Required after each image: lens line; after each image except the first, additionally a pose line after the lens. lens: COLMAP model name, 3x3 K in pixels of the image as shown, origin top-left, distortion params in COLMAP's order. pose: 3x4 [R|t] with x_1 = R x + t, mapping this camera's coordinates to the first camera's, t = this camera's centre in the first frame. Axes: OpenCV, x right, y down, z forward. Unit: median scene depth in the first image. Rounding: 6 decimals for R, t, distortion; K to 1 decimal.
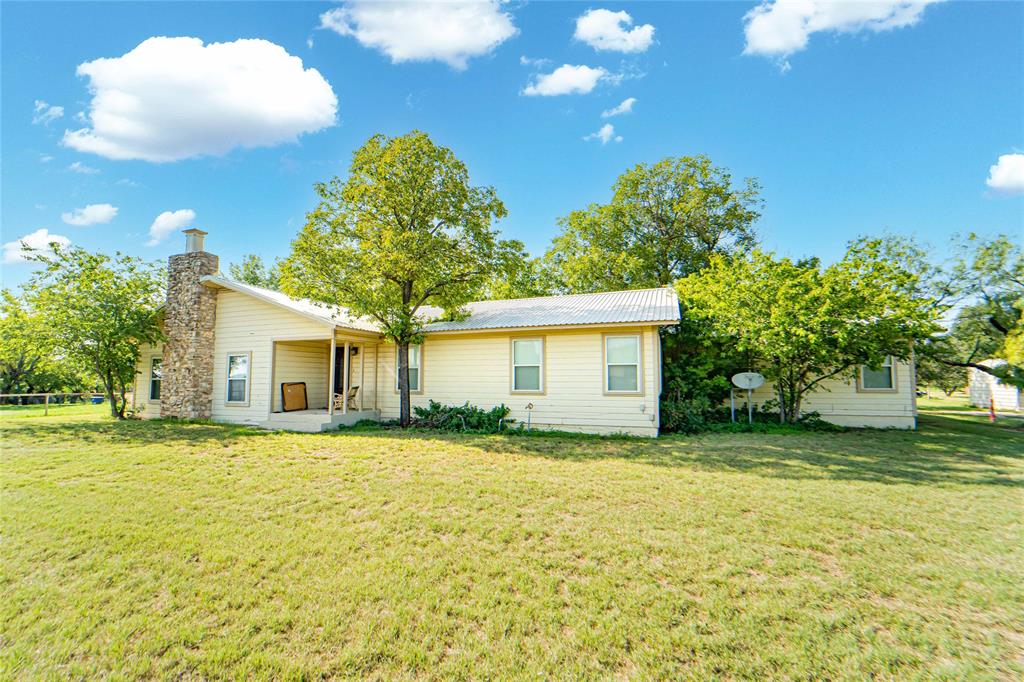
lens RADIAL K [[417.7, 0, 515.1], [0, 417.7, 350.2], [0, 0, 1]] dist [-0.021593, -0.000016]
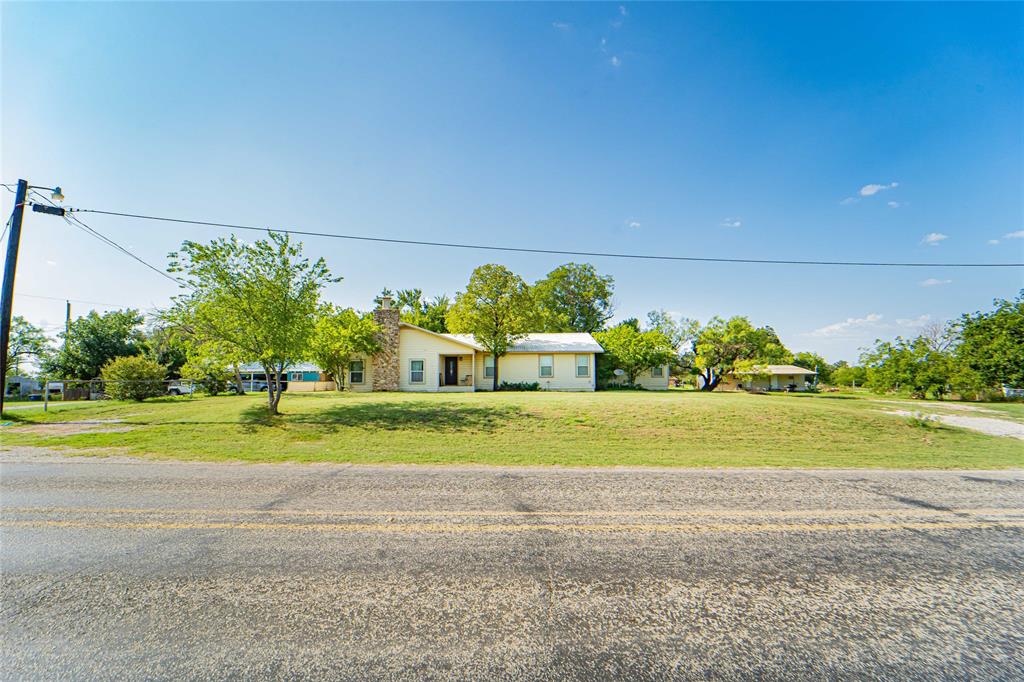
lens RADIAL K [[417.7, 0, 515.1], [0, 417.7, 350.2], [0, 0, 1]] dist [-0.021593, -0.000016]
pose [[0.925123, 0.023415, 0.378945, -1.084698], [-0.020121, 0.999718, -0.012651, -0.023880], [-0.379134, 0.004079, 0.925333, -1.245780]]
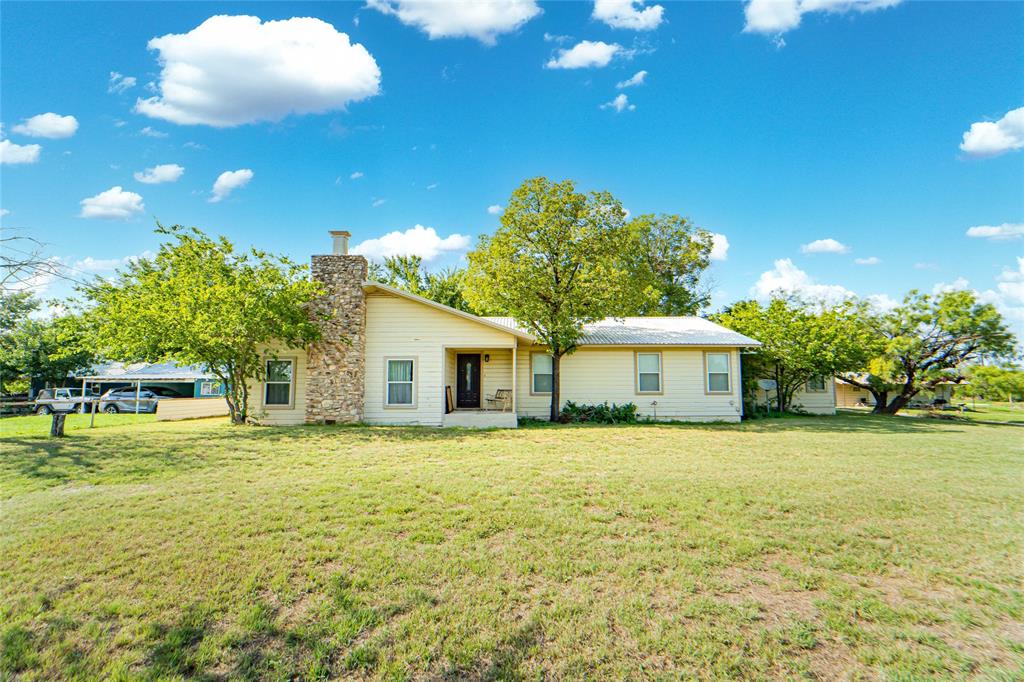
lens RADIAL K [[417.7, 0, 515.1], [0, 417.7, 350.2], [0, 0, 1]] dist [-0.021593, -0.000016]
pose [[0.934872, 0.031753, 0.353561, -0.823654], [-0.024620, 0.999393, -0.024655, 0.007558], [-0.354129, 0.014345, 0.935087, -0.090002]]
